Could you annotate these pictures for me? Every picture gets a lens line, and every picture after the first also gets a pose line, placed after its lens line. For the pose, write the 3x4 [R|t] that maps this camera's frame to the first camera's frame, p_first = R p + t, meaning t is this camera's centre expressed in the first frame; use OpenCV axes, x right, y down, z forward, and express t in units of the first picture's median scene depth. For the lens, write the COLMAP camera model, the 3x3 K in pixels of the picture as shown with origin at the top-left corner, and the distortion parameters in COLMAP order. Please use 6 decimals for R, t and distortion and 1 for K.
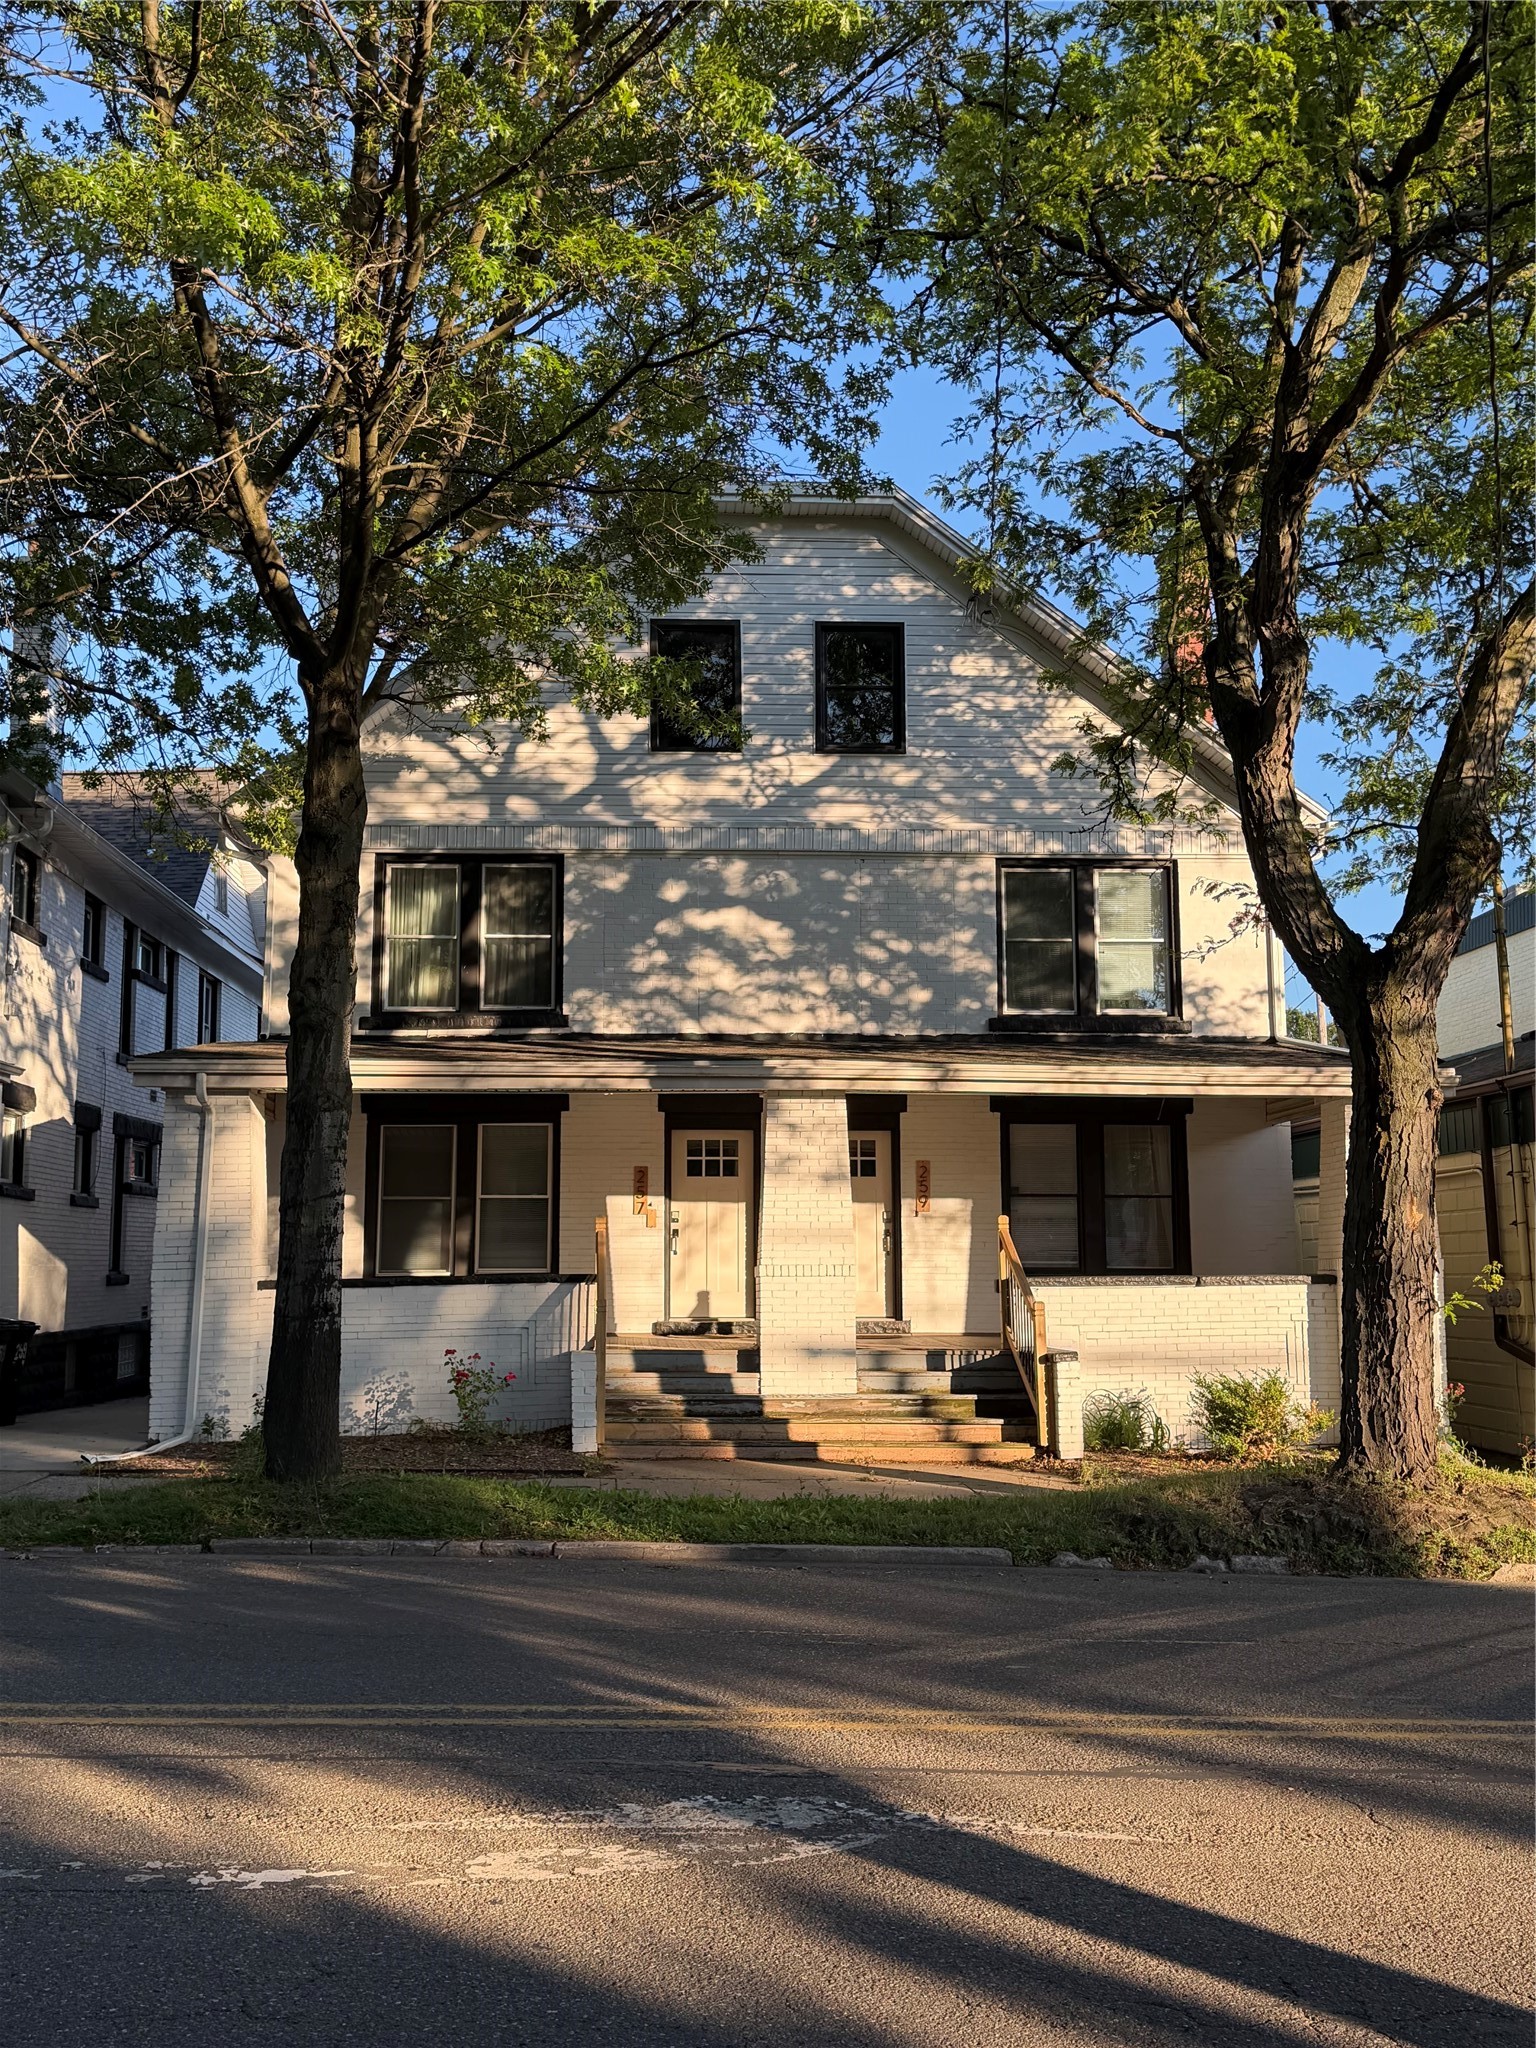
lens RADIAL K [[2047.4, 0, 769.0], [0, 2047.4, 1038.6], [0, 0, 1]] dist [0.161498, -0.005658]
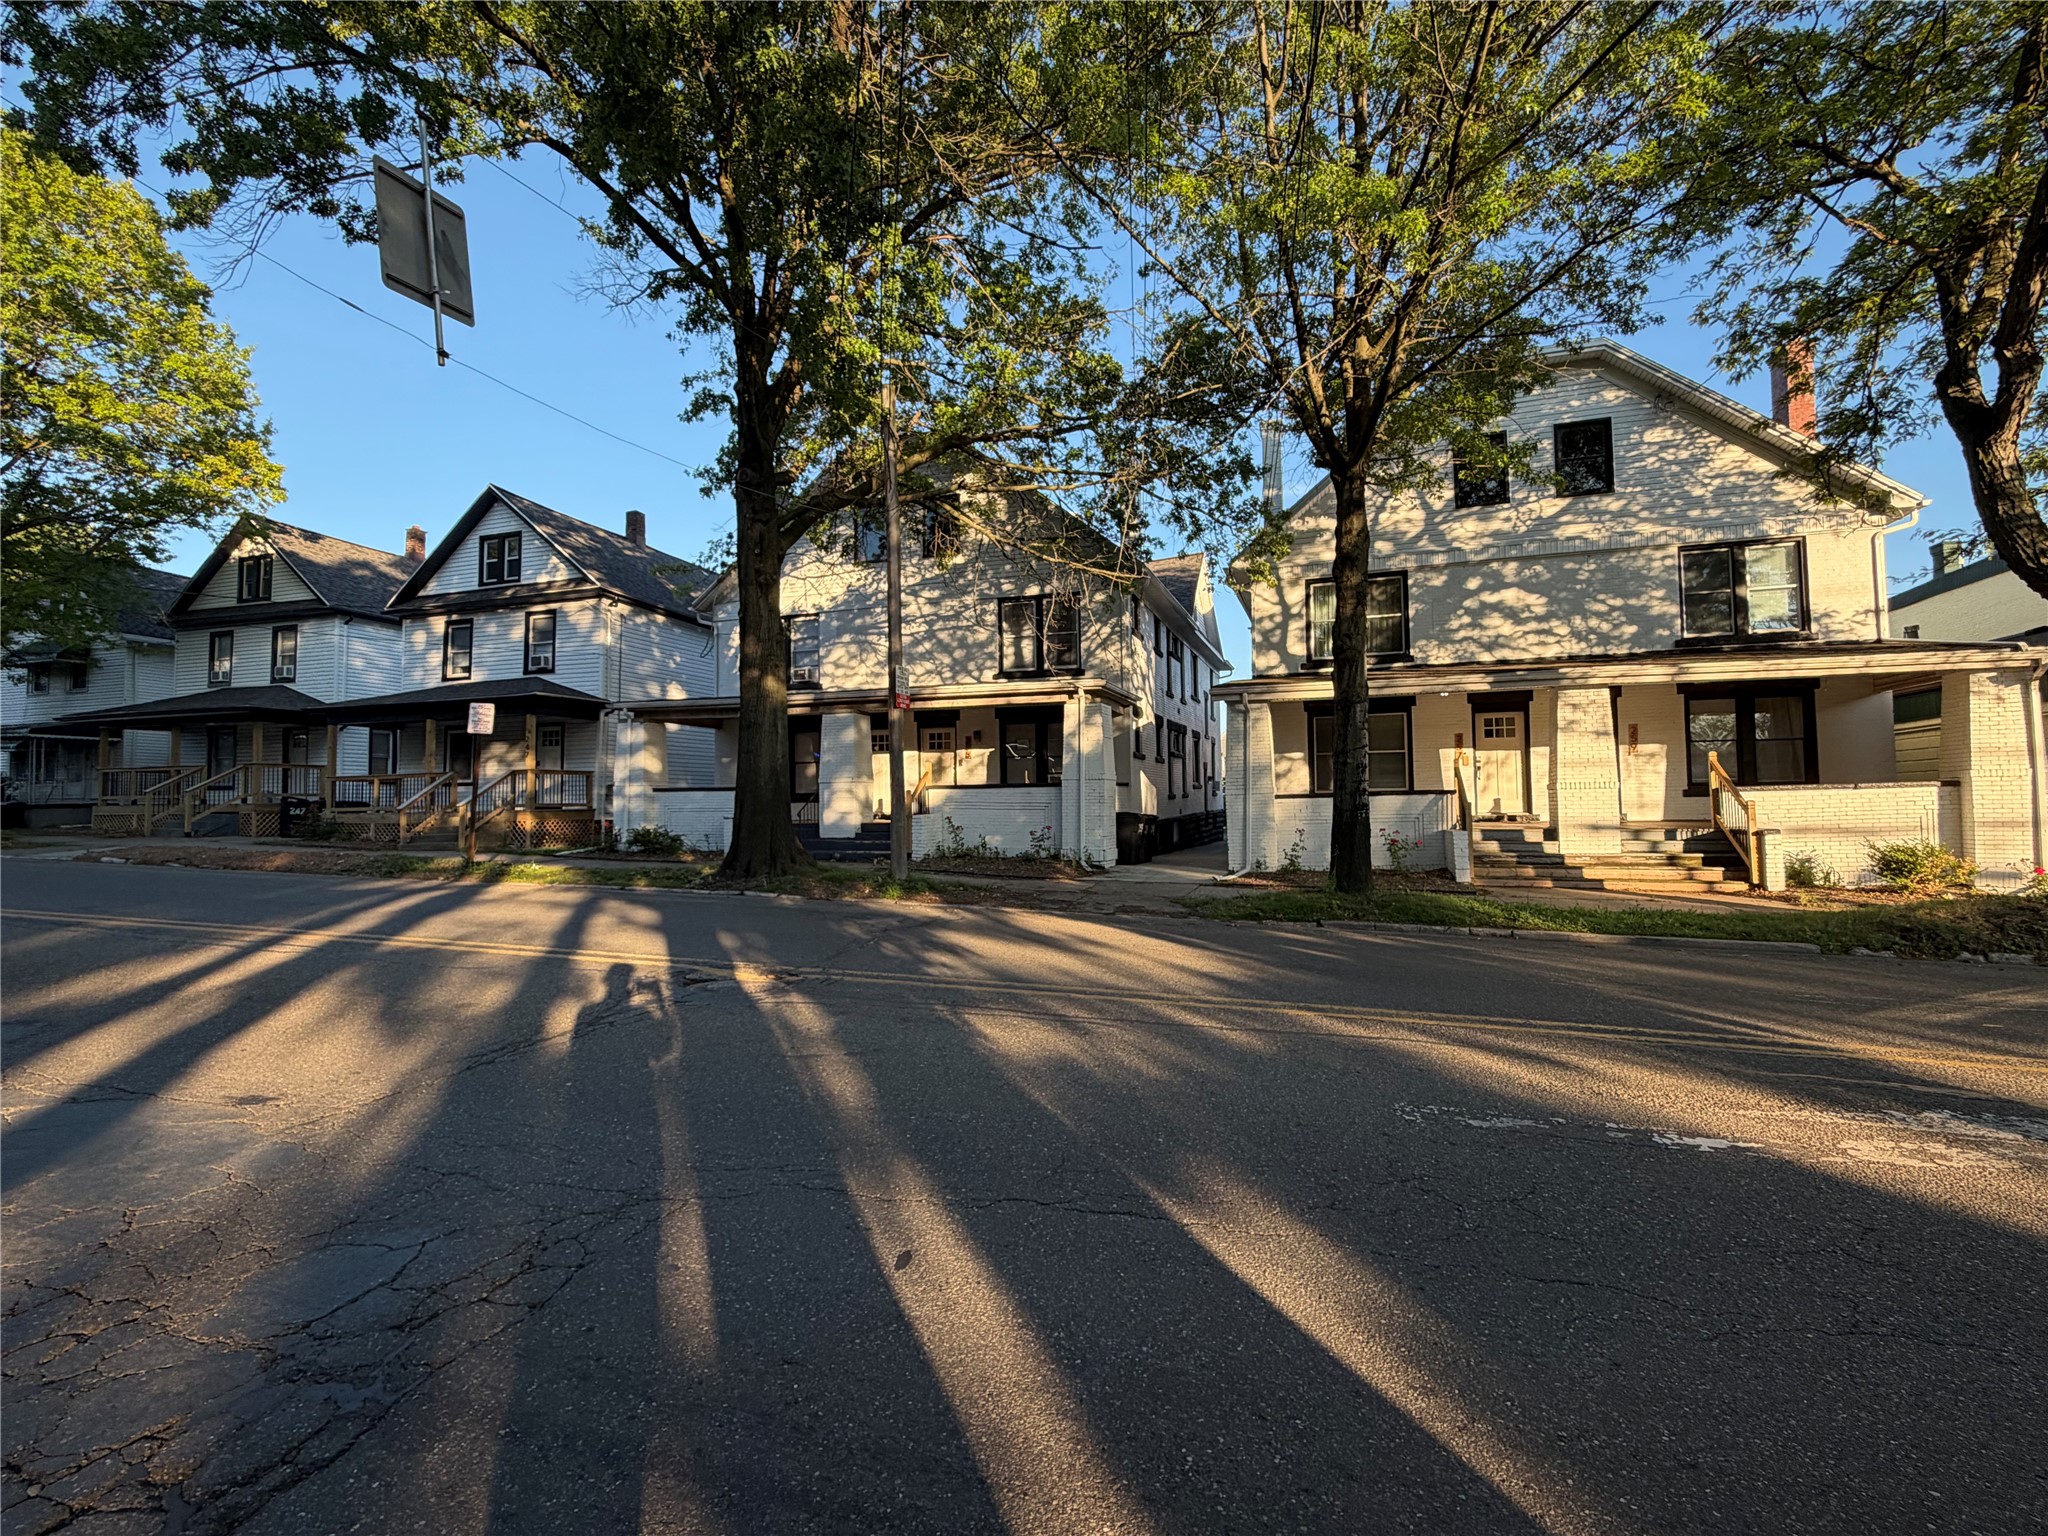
lens RADIAL K [[962.7, 0, 1024.0], [0, 962.7, 768.0], [0, 0, 1]] dist [-0.001896, -0.000394]
pose [[0.925745, -0.025560, -0.377283, -0.098256], [0.056964, 0.995754, 0.072311, 0.007795], [0.373833, -0.088433, 0.923271, 0.036267]]
